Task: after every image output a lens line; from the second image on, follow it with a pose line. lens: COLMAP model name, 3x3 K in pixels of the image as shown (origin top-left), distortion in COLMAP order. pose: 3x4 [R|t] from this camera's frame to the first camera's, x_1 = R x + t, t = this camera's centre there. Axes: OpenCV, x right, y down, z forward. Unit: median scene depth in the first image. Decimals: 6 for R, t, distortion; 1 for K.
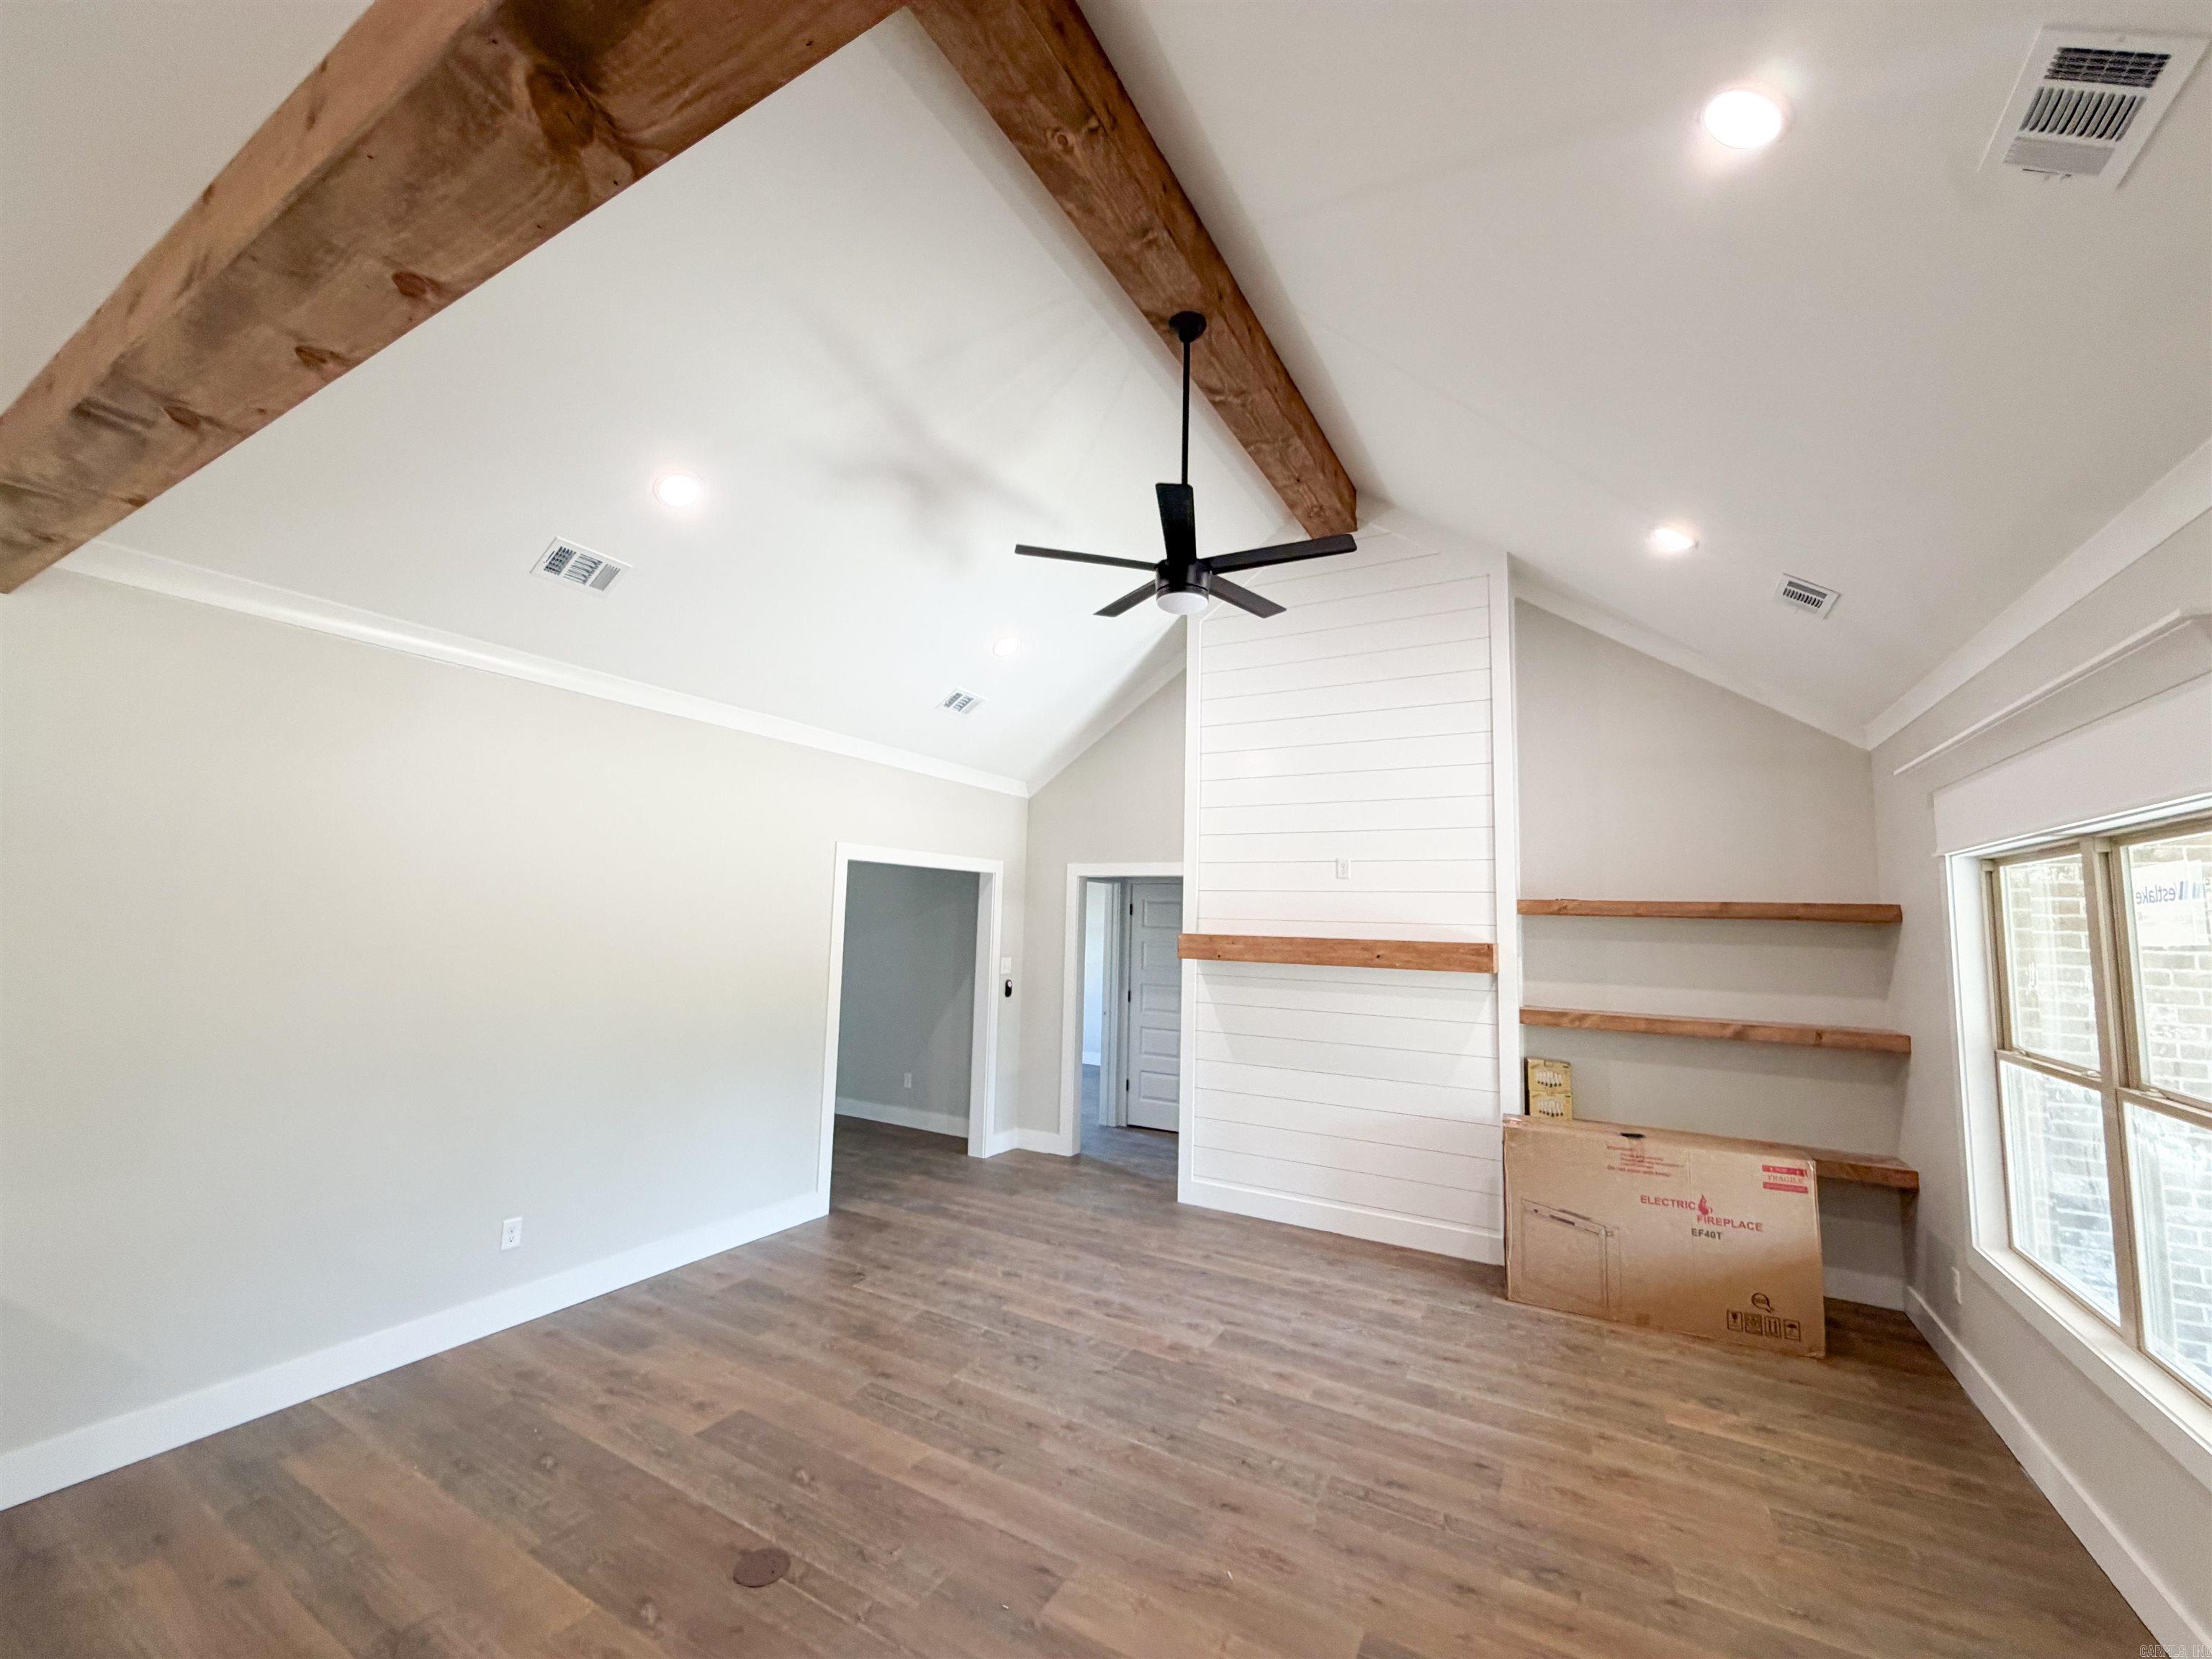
lens RADIAL K [[881.0, 0, 1100.5], [0, 881.0, 829.5], [0, 0, 1]] dist [0.000078, -0.000348]
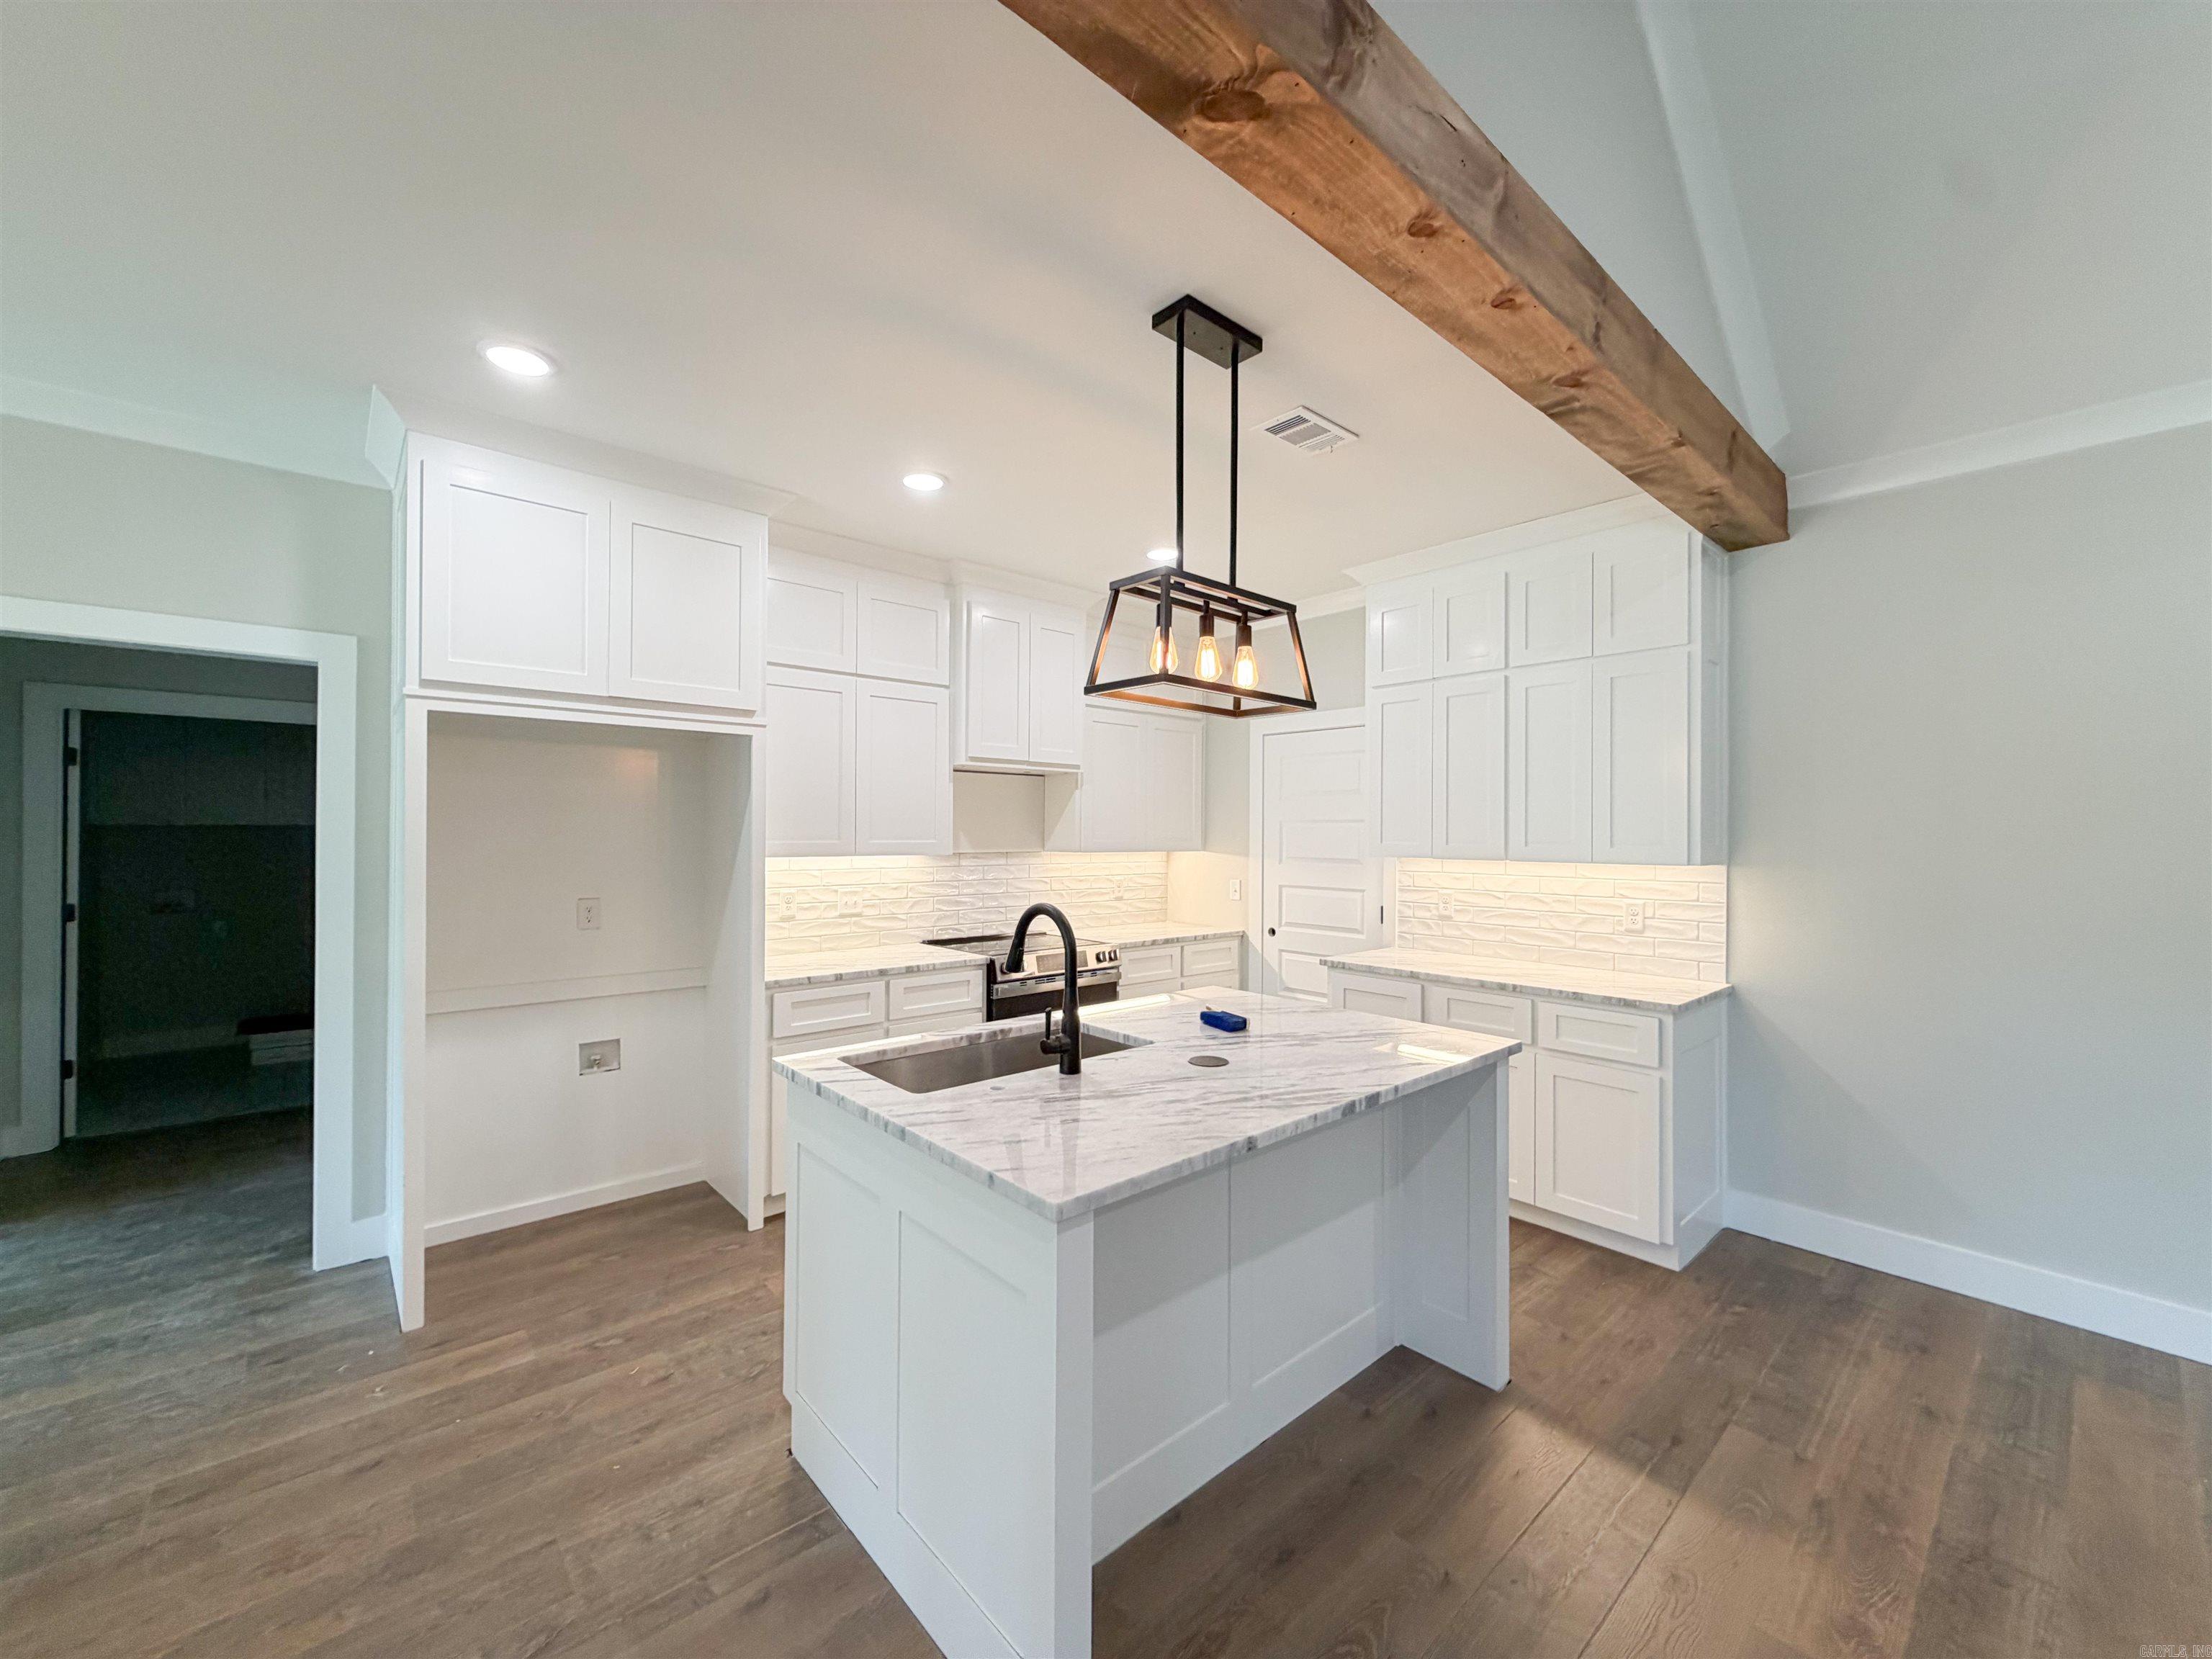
lens RADIAL K [[881.0, 0, 1100.5], [0, 881.0, 829.5], [0, 0, 1]] dist [0.000078, -0.000348]
pose [[-0.322314, -0.030104, -0.946154, 0.172528], [0.081182, 0.994933, -0.059311, 0.090518], [0.943146, -0.095927, -0.318236, 0.264871]]
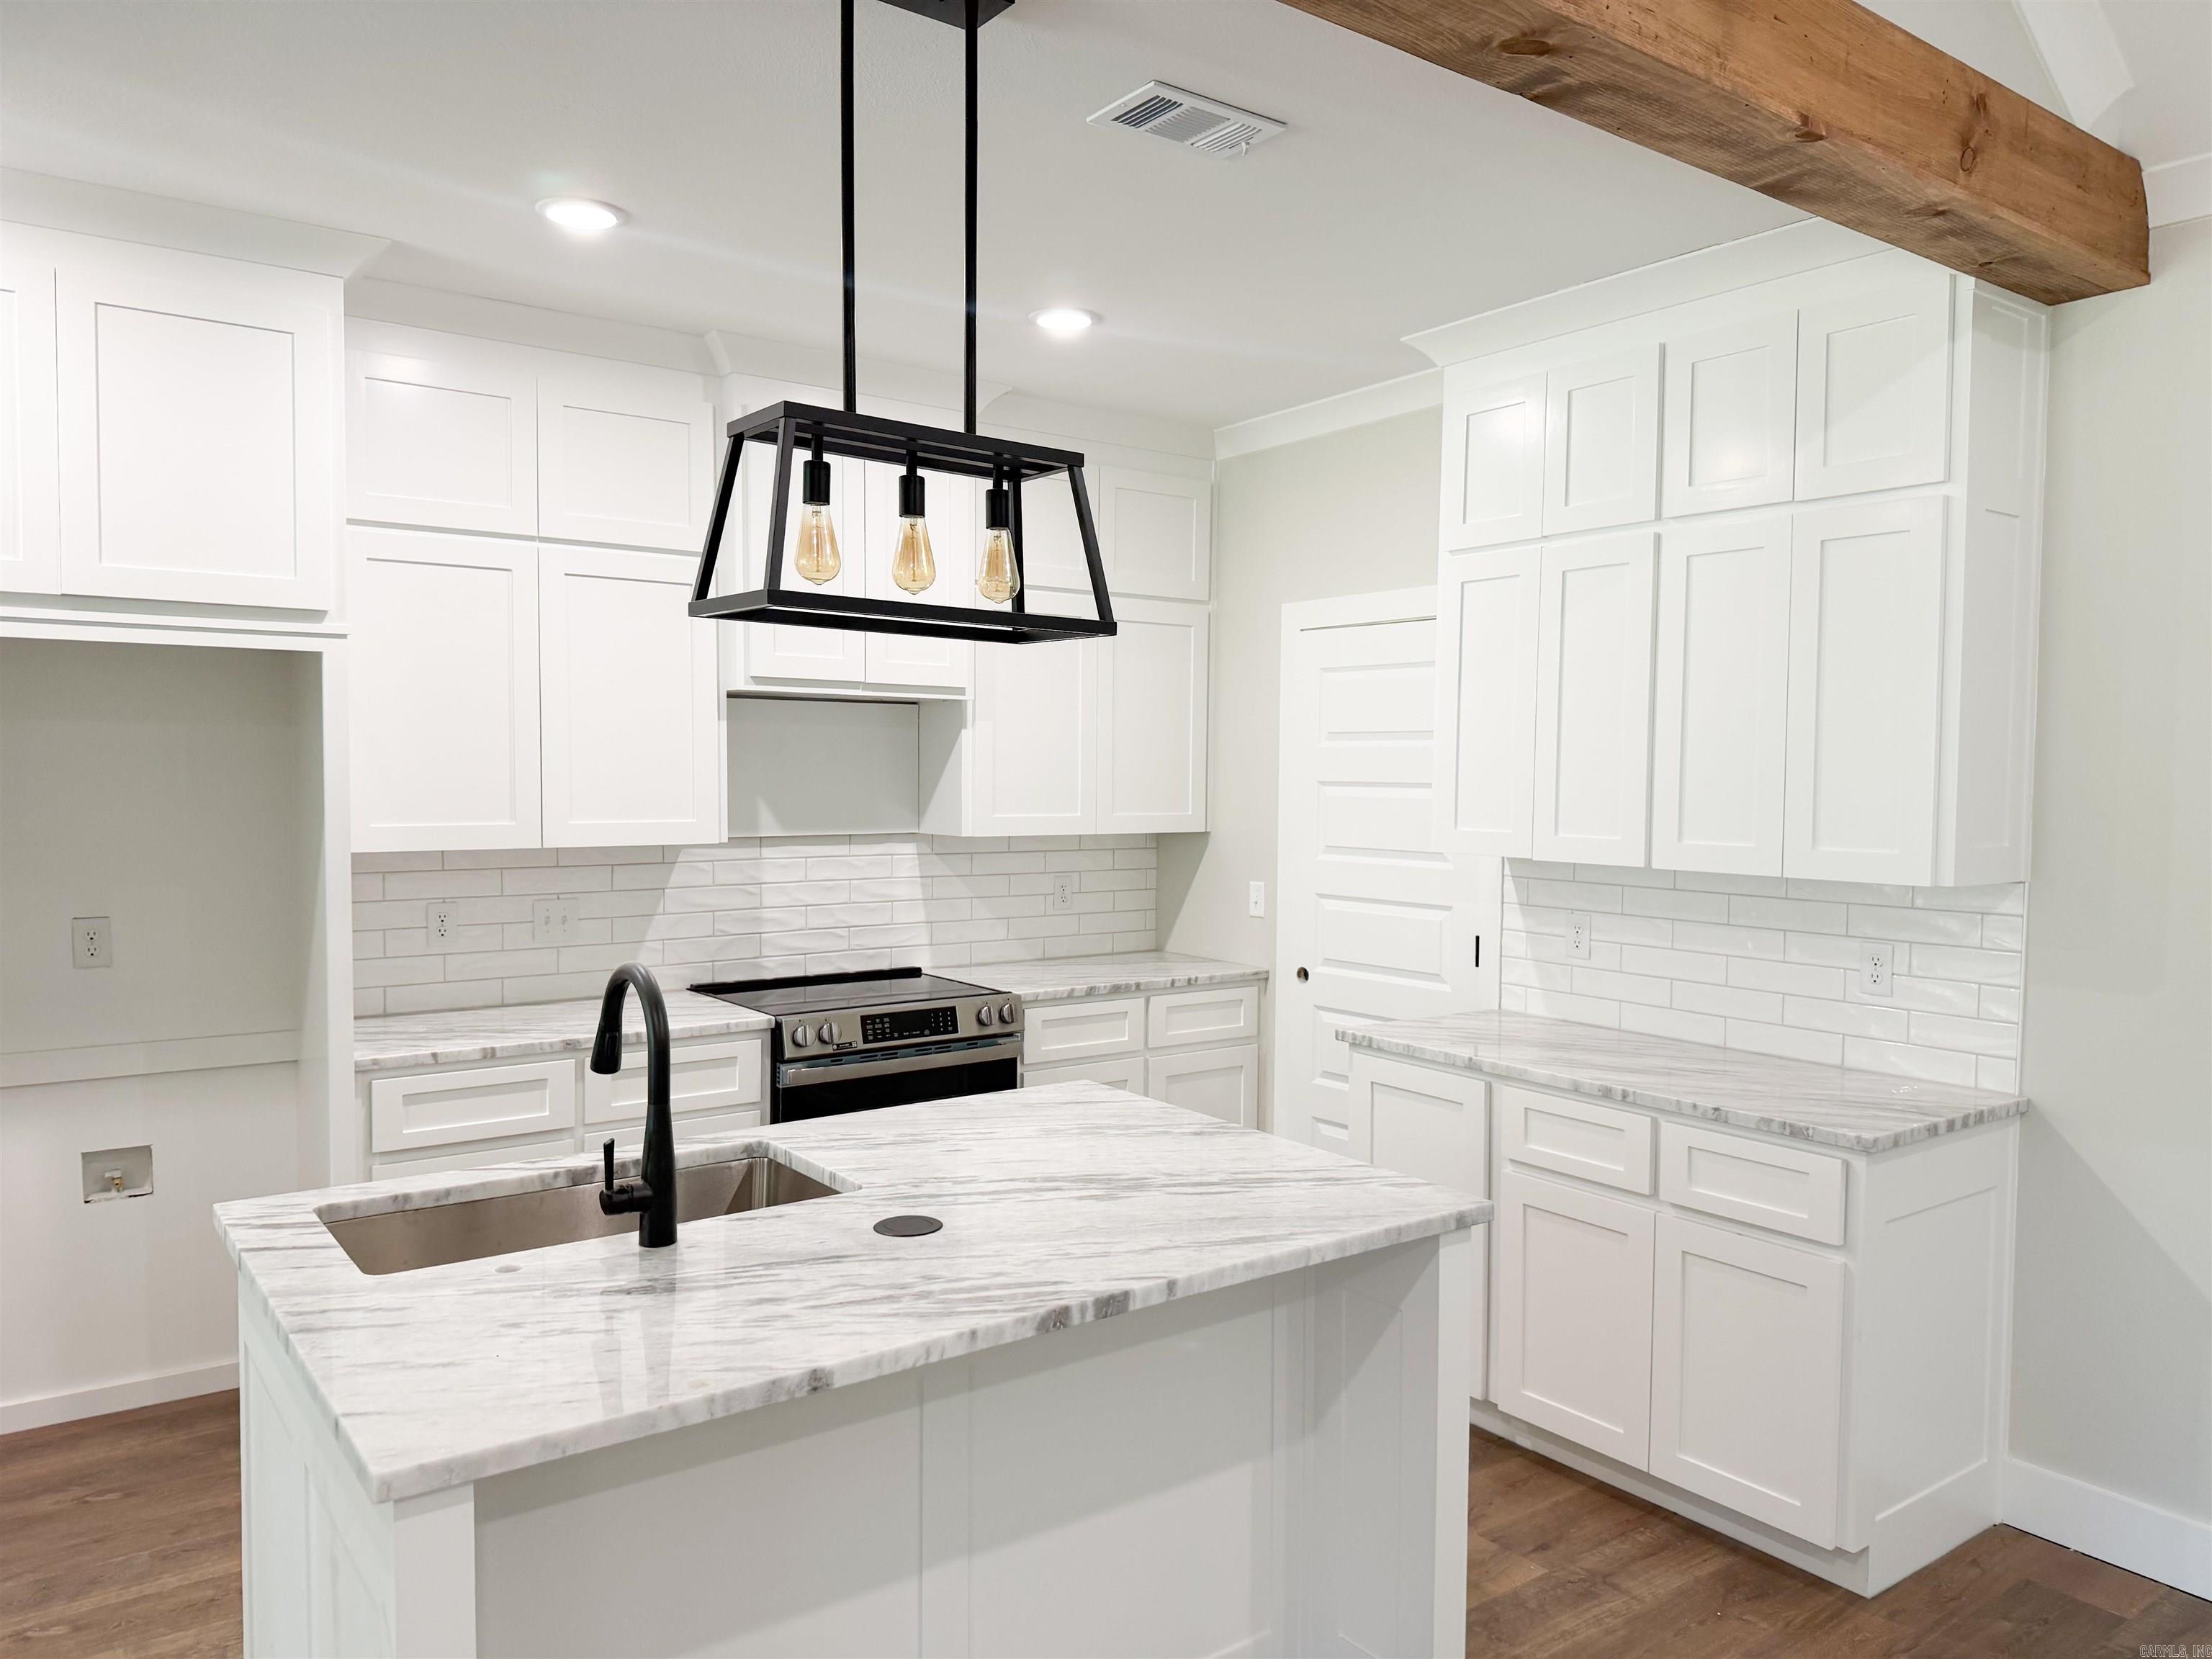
lens RADIAL K [[1549.2, 0, 1122.7], [0, 1549.2, 837.2], [0, 0, 1]] dist [0.057660, -0.072115]
pose [[-0.396893, 0.015904, -0.917727, 0.129295], [0.073123, 0.997220, -0.014342, 0.076400], [0.914947, -0.072799, -0.396953, 0.449557]]
